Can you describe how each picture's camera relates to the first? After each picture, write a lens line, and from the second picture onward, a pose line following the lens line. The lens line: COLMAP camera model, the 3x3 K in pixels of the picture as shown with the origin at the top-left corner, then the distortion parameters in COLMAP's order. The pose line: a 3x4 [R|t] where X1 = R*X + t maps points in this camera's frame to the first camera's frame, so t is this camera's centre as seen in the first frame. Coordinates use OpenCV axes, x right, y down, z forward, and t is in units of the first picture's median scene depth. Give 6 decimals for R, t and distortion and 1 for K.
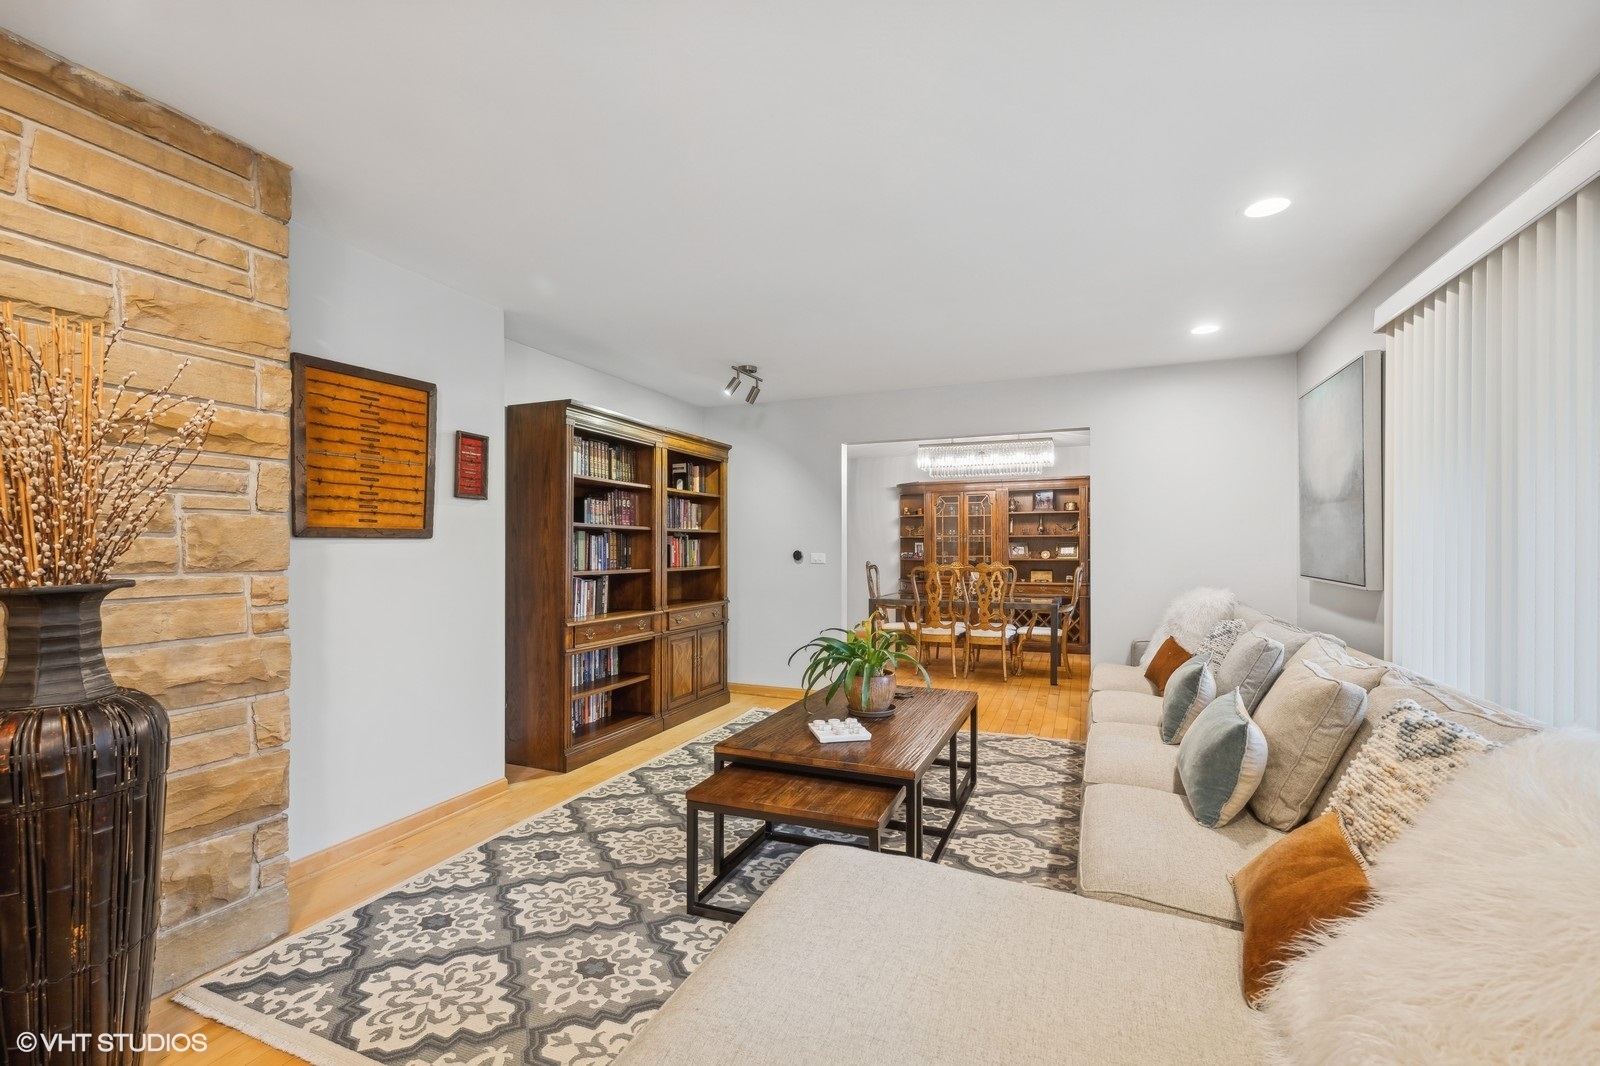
lens RADIAL K [[680.5, 0, 792.8], [0, 680.5, 538.0], [0, 0, 1]] dist [-0.002268, 0.001827]
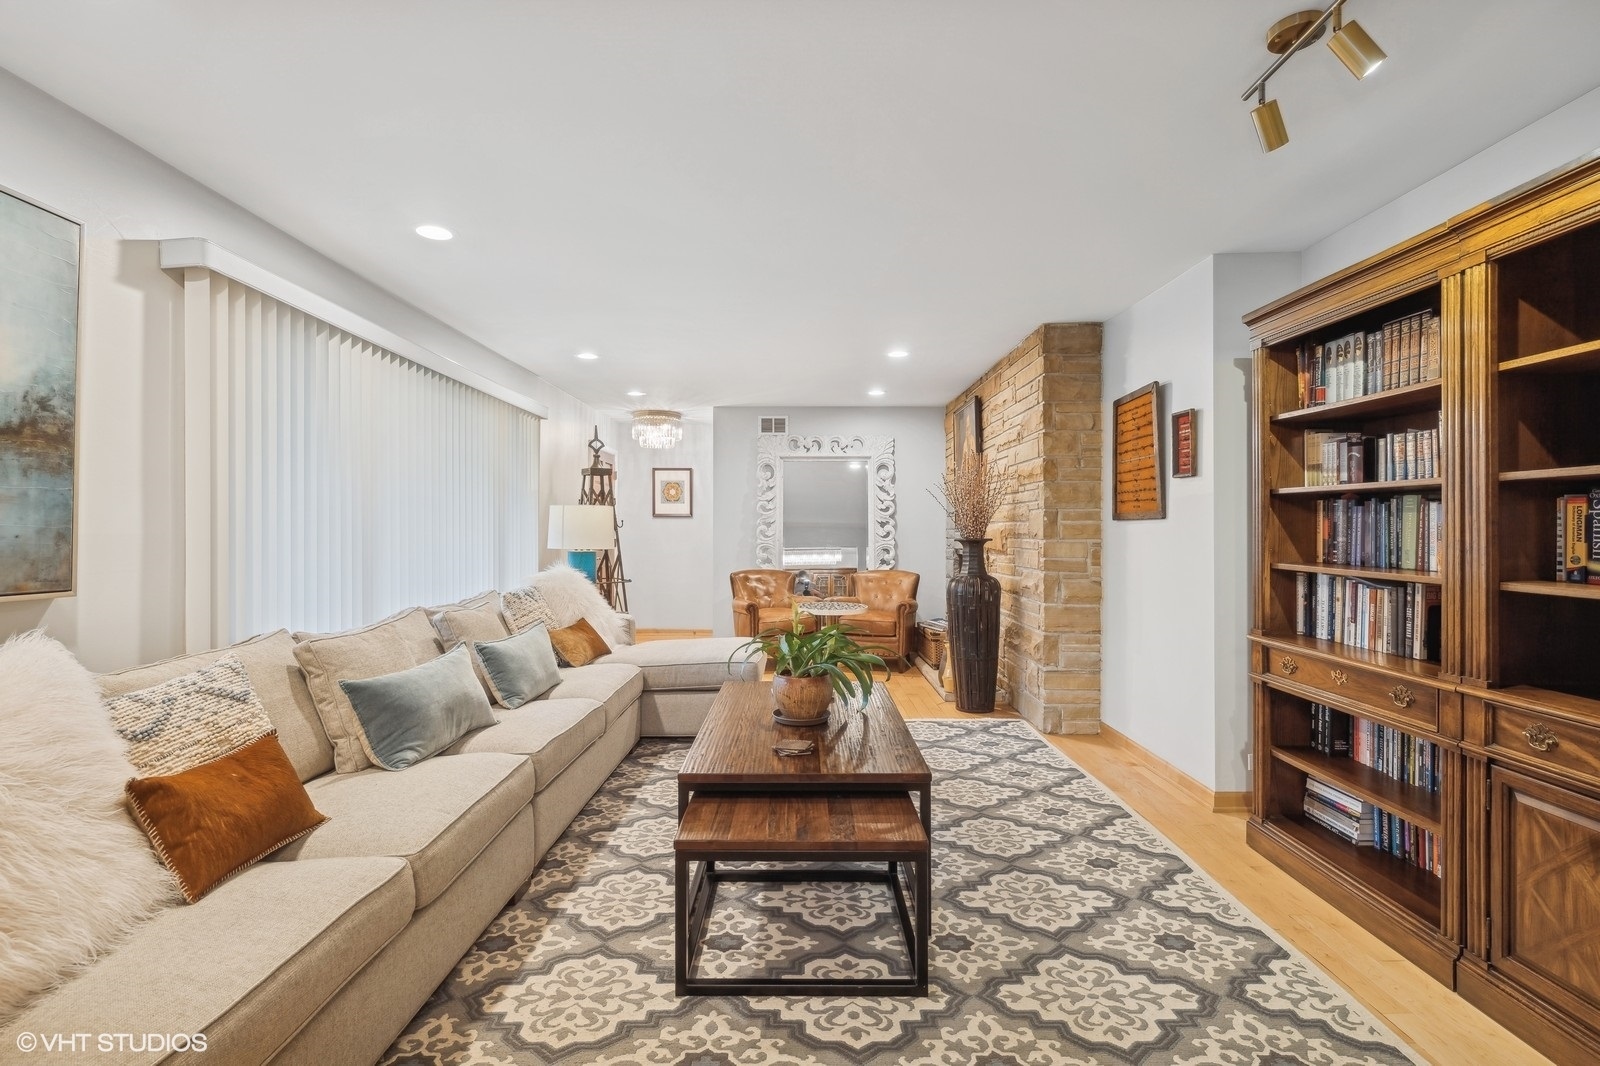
lens RADIAL K [[755.2, 0, 799.7], [0, 755.2, 529.0], [0, 0, 1]] dist [0.000388, -0.000784]
pose [[-0.915827, 0.002120, -0.401568, 0.519443], [0.006164, 0.999942, -0.008780, 0.026725], [0.401526, -0.010516, -0.915787, 1.952540]]
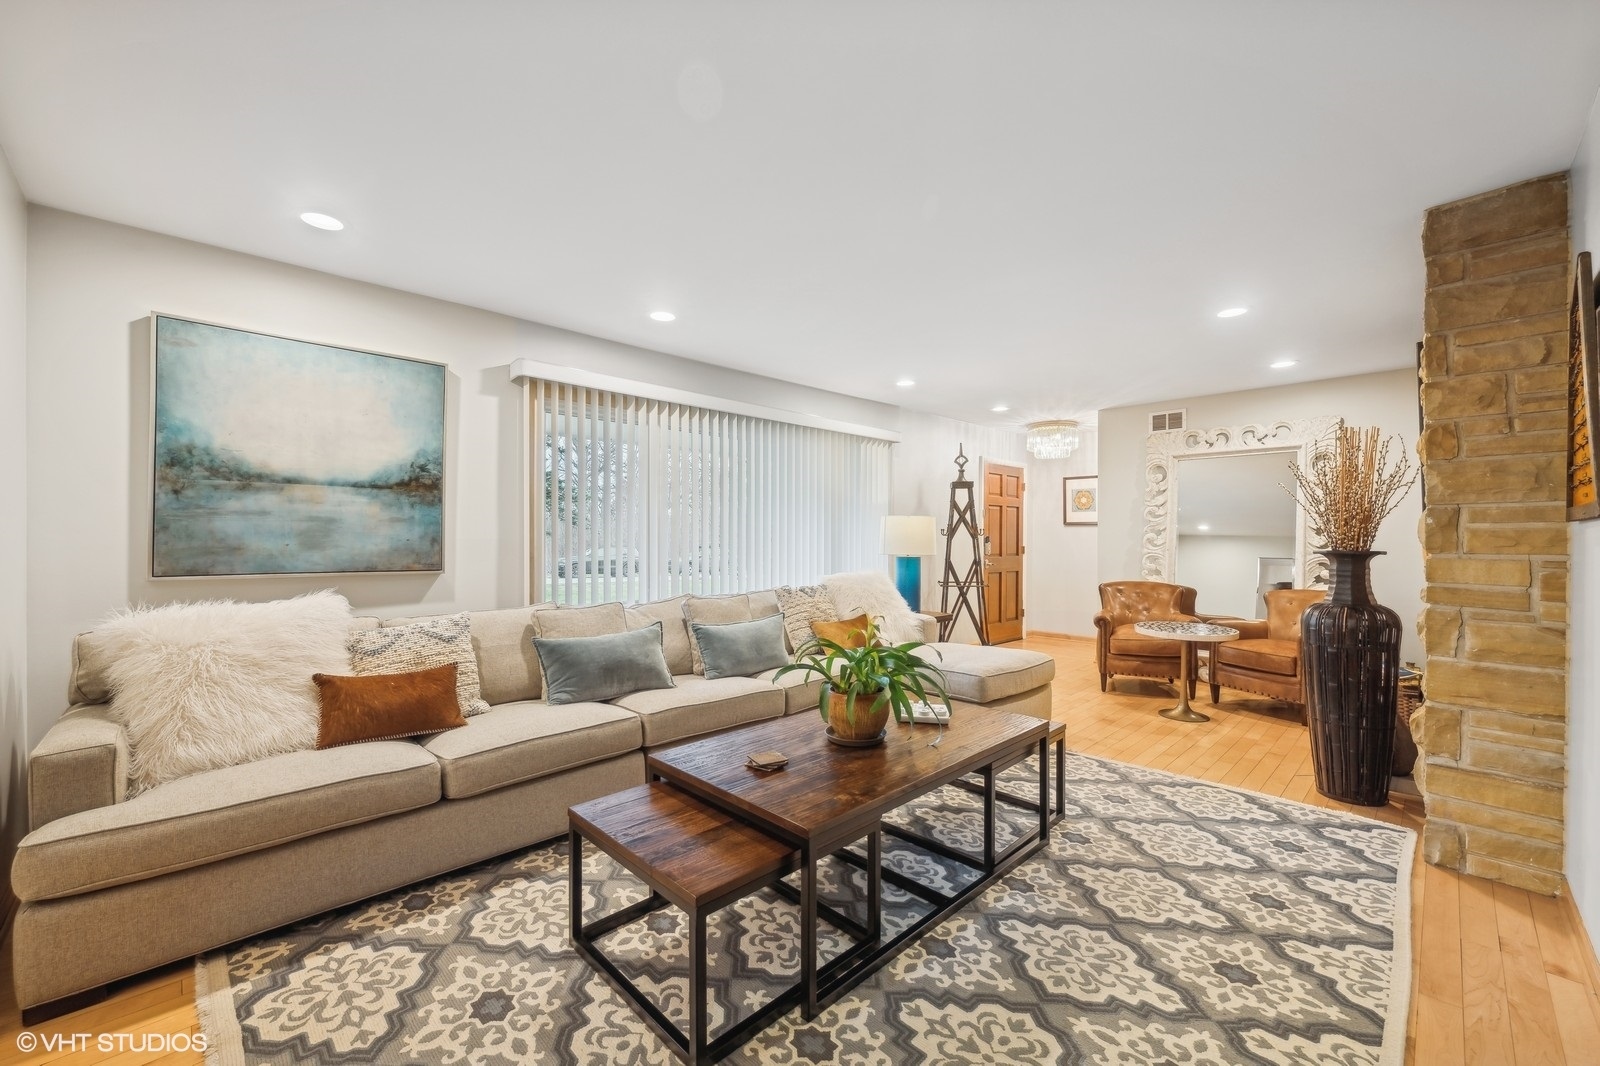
lens RADIAL K [[640.9, 0, 797.8], [0, 640.9, 541.8], [0, 0, 1]] dist [-0.005387, 0.001451]
pose [[-0.925964, -0.002005, 0.377606, -0.112705], [-0.003150, 0.999992, -0.002416, 0.026848], [-0.377598, -0.003427, -0.925963, 1.804596]]
